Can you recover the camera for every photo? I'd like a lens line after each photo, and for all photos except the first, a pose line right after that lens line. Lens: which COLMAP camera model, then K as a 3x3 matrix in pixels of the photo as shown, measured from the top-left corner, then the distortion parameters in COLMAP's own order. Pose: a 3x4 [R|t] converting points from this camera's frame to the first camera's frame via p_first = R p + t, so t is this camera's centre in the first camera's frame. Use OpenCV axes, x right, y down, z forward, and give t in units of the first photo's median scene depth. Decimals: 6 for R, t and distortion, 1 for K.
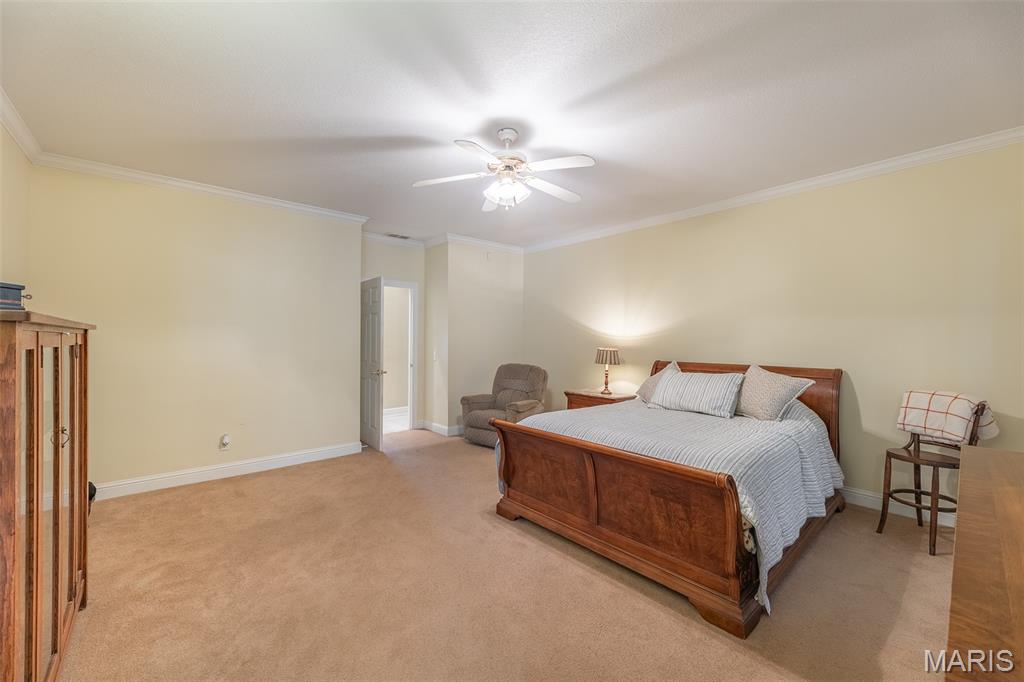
lens RADIAL K [[406.3, 0, 507.2], [0, 406.3, 339.9], [0, 0, 1]] dist [0.005772, -0.000025]
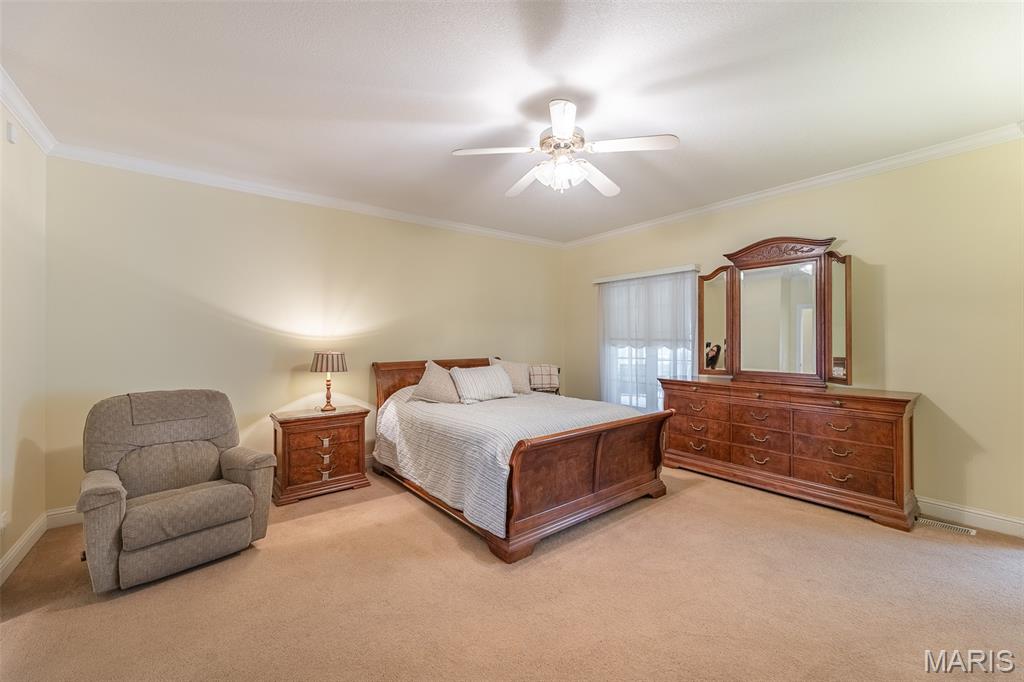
lens RADIAL K [[406.3, 0, 508.1], [0, 406.3, 338.6], [0, 0, 1]] dist [0.005772, -0.000025]
pose [[0.055394, -0.011003, 0.998404, -0.831215], [0.012094, 0.999873, 0.010348, -0.014147], [-0.998391, 0.011501, 0.055520, 0.993477]]
